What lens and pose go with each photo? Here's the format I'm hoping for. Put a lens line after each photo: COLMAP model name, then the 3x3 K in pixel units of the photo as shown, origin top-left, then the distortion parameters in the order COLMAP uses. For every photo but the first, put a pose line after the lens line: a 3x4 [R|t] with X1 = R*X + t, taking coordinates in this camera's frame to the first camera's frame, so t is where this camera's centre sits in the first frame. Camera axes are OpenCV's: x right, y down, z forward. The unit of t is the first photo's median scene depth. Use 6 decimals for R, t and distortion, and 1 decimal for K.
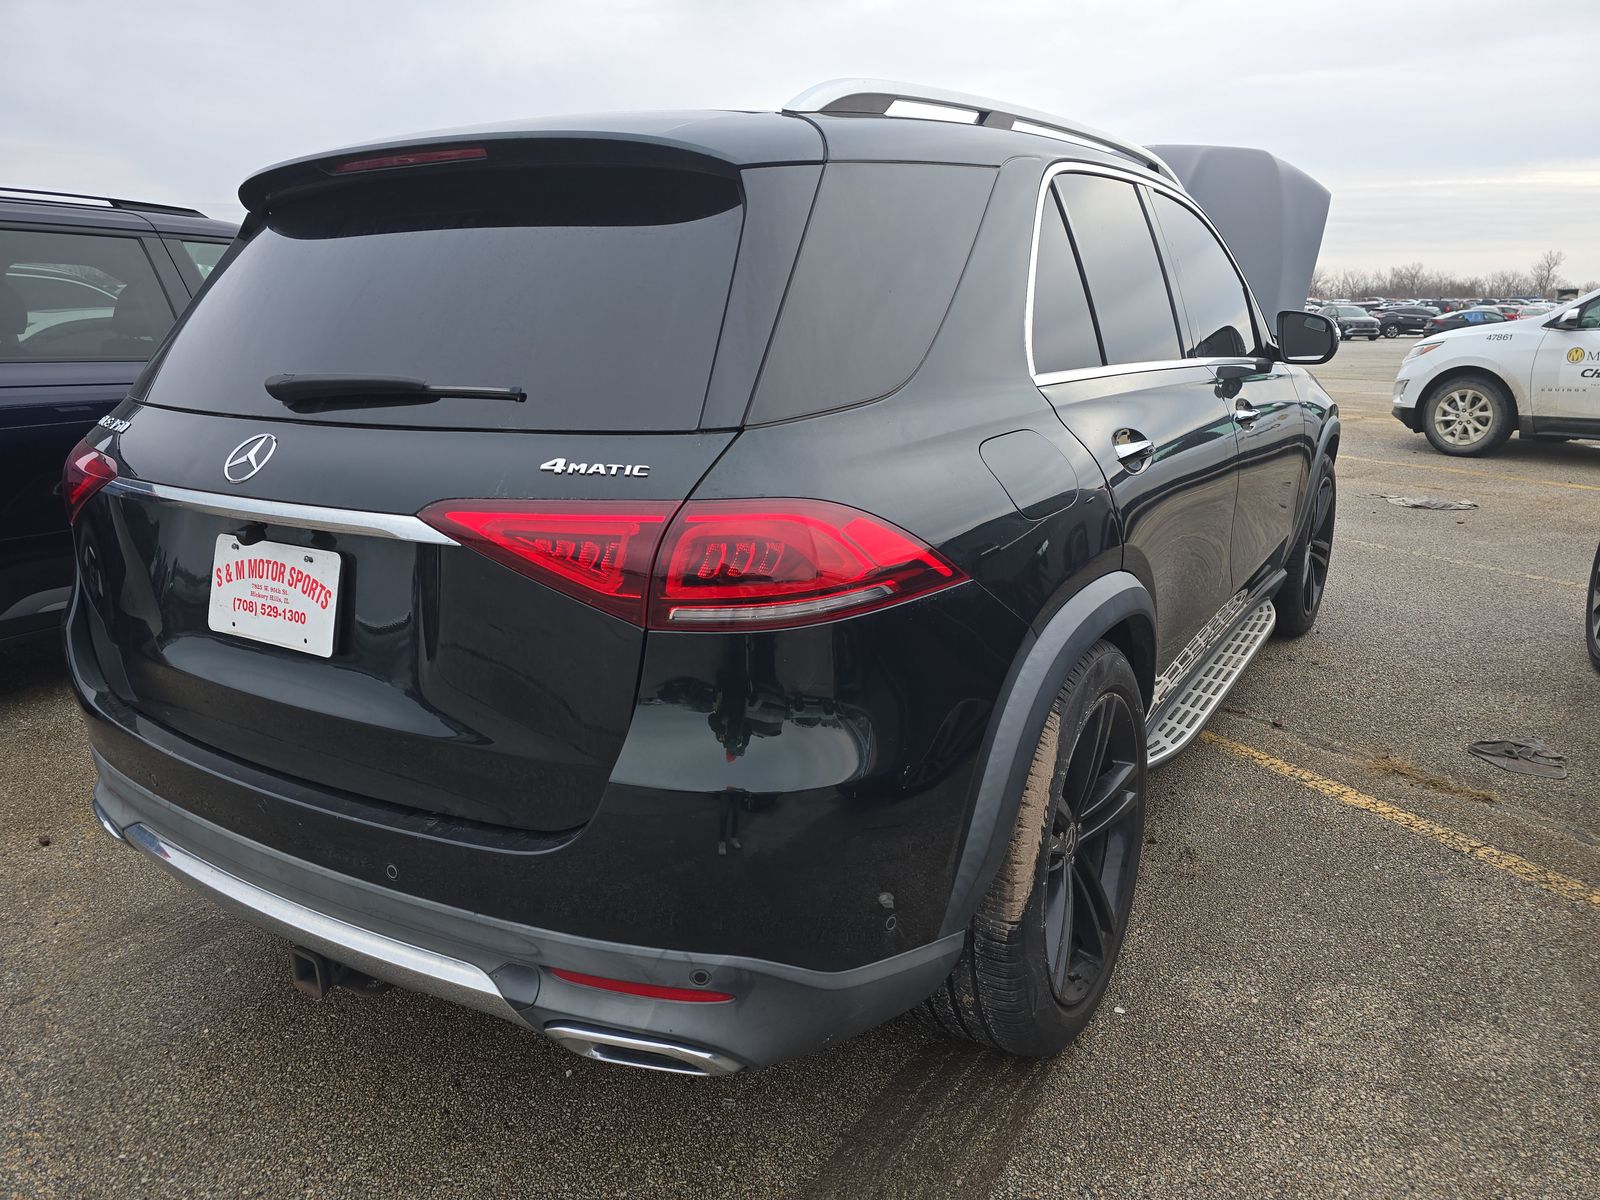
lens RADIAL K [[1088.0, 0, 802.1], [0, 1088.0, 599.3], [0, 0, 1]] dist [0.045211, -0.048688]
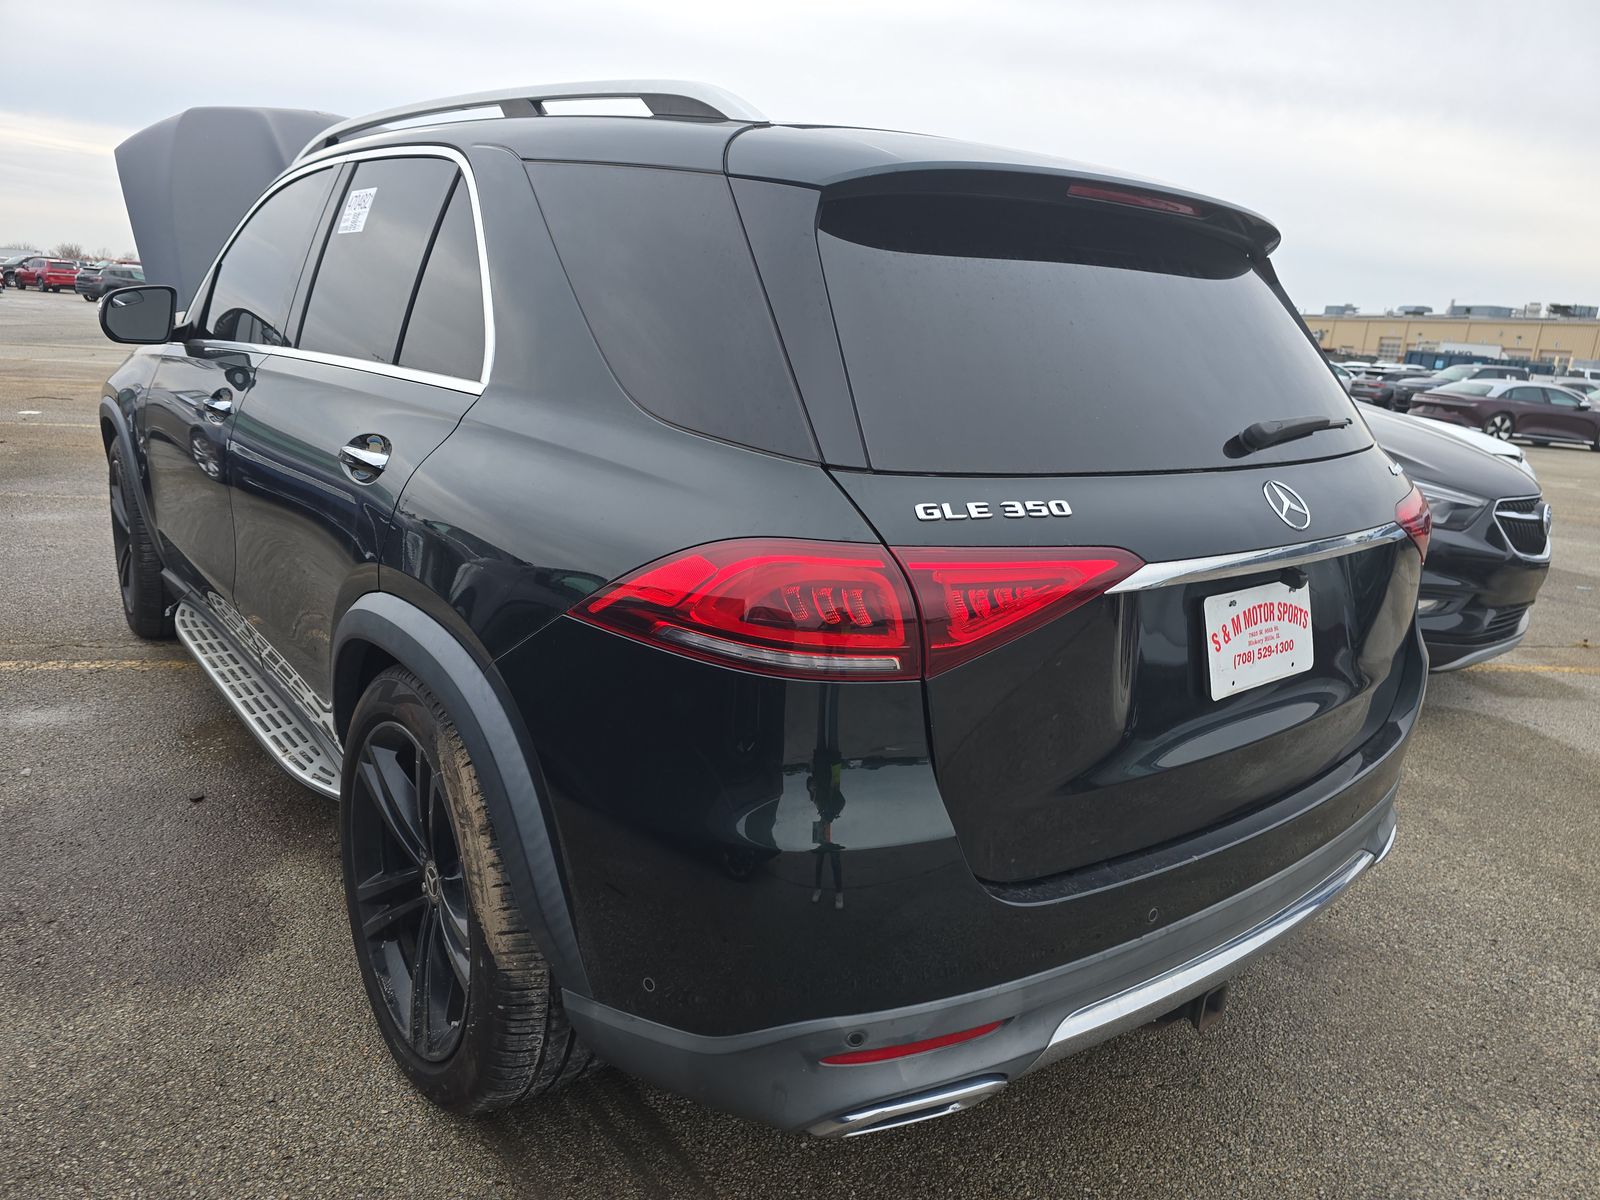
lens RADIAL K [[1088.0, 0, 801.3], [0, 1088.0, 597.8], [0, 0, 1]] dist [0.045211, -0.048688]
pose [[0.332970, -0.215089, 0.918078, -1.603502], [0.189482, 0.969039, 0.158306, -0.291295], [-0.923703, 0.121249, 0.363416, 1.050305]]
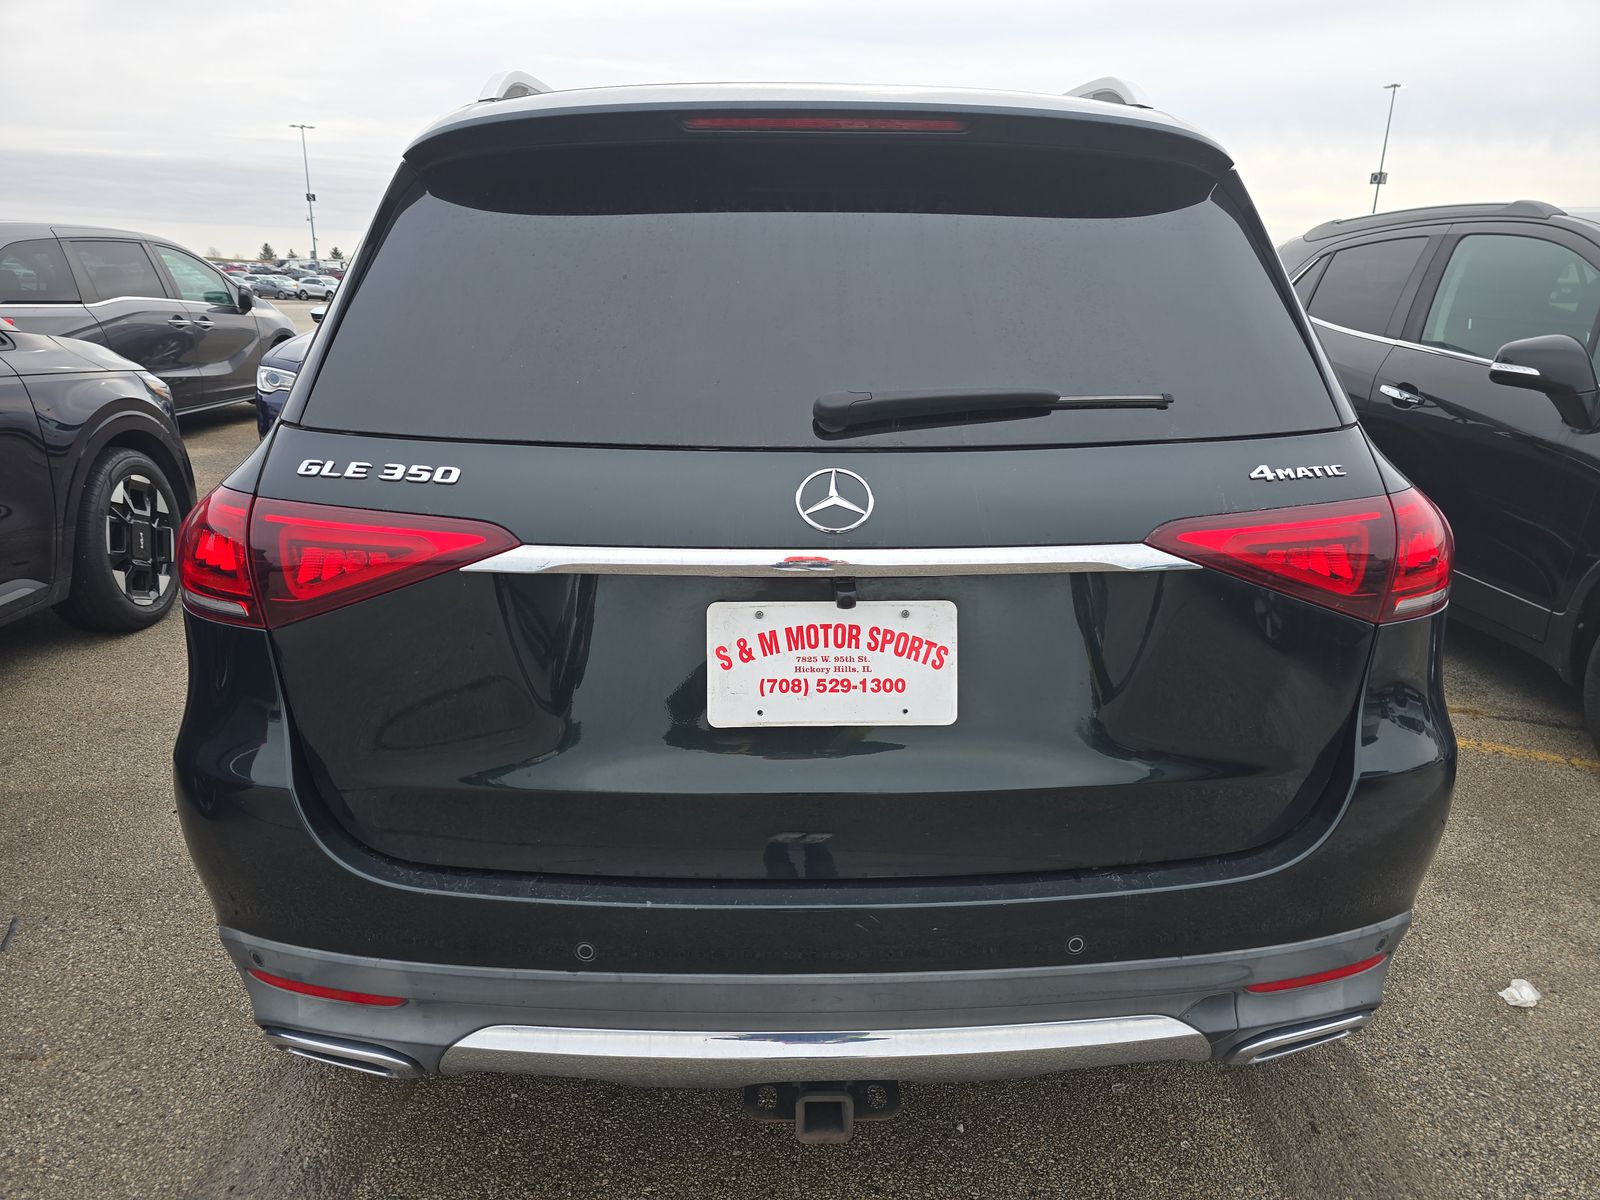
lens RADIAL K [[1088.0, 0, 794.8], [0, 1088.0, 589.3], [0, 0, 1]] dist [0.045211, -0.048688]
pose [[0.835343, -0.139184, 0.531817, -0.951353], [0.132026, 0.989897, 0.051692, -0.108005], [-0.533639, 0.027033, 0.845280, 0.345635]]
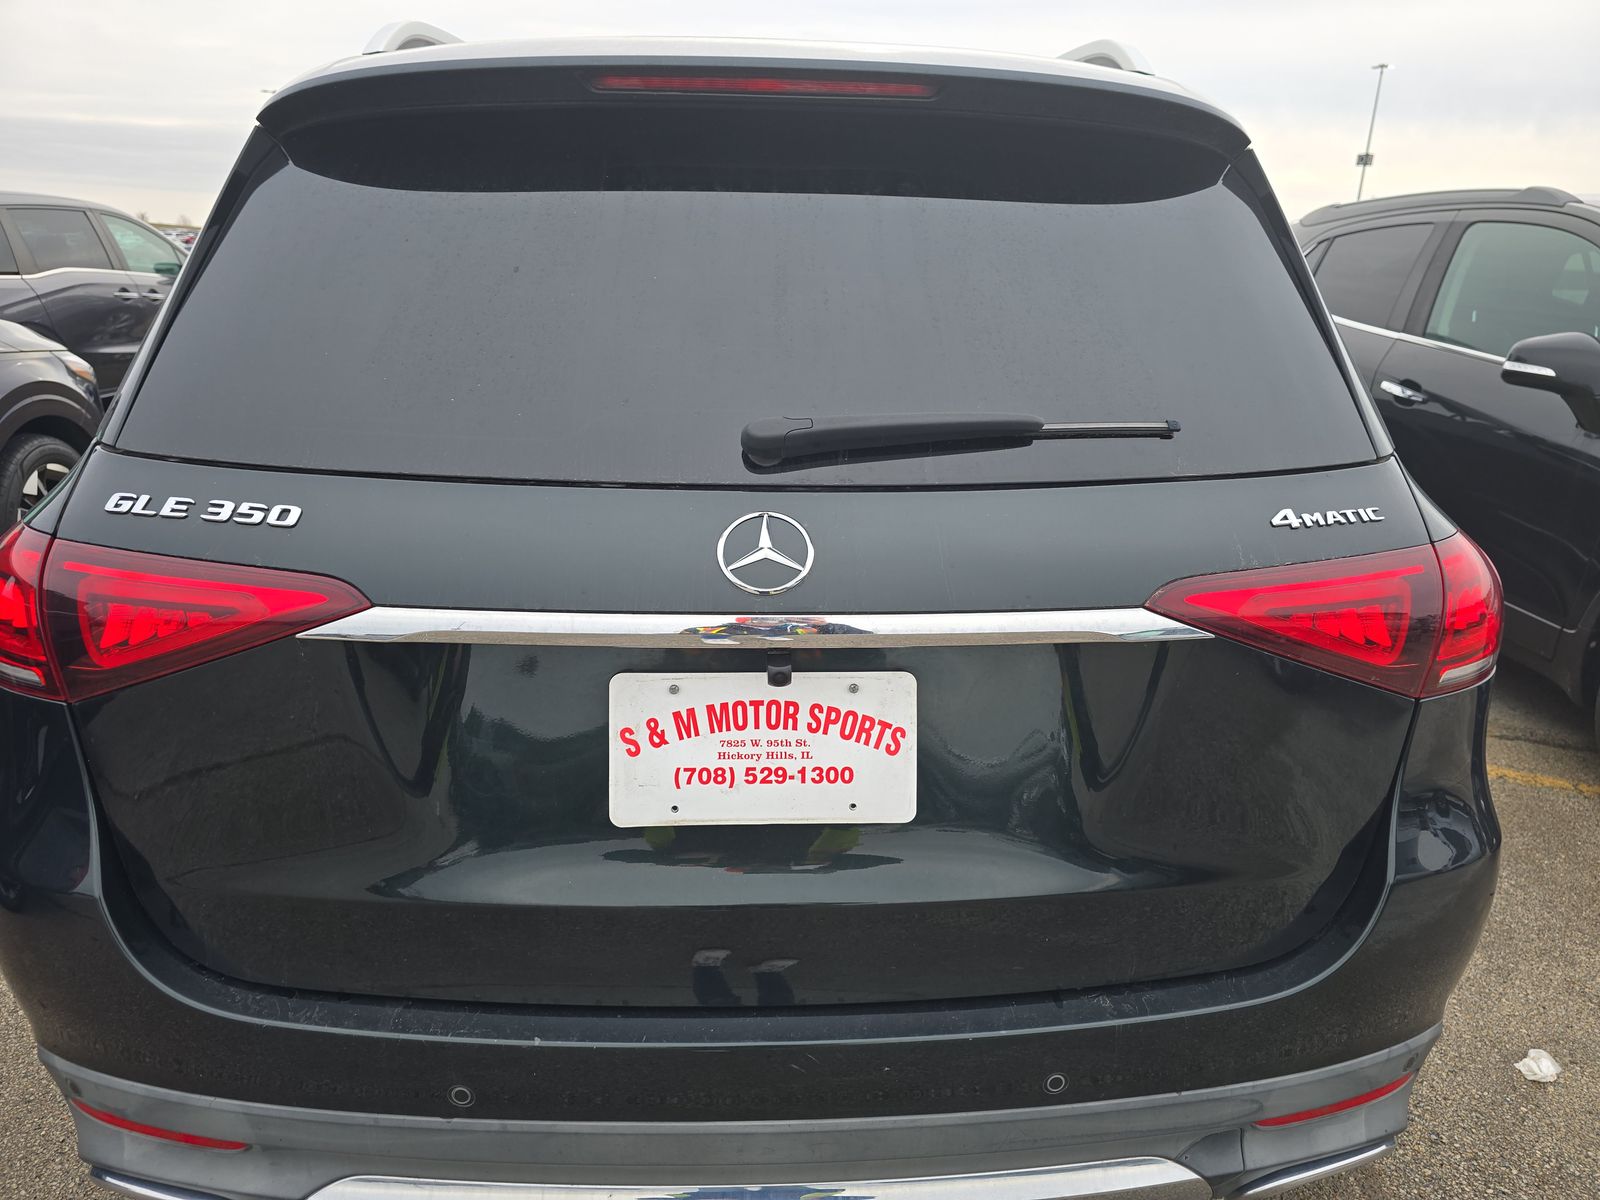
lens RADIAL K [[1088.0, 0, 797.5], [0, 1088.0, 587.2], [0, 0, 1]] dist [0.045211, -0.048688]
pose [[0.825750, -0.144032, 0.545336, -0.834232], [0.124440, 0.989543, 0.072928, -0.151491], [-0.550138, 0.007641, 0.835039, 0.452117]]
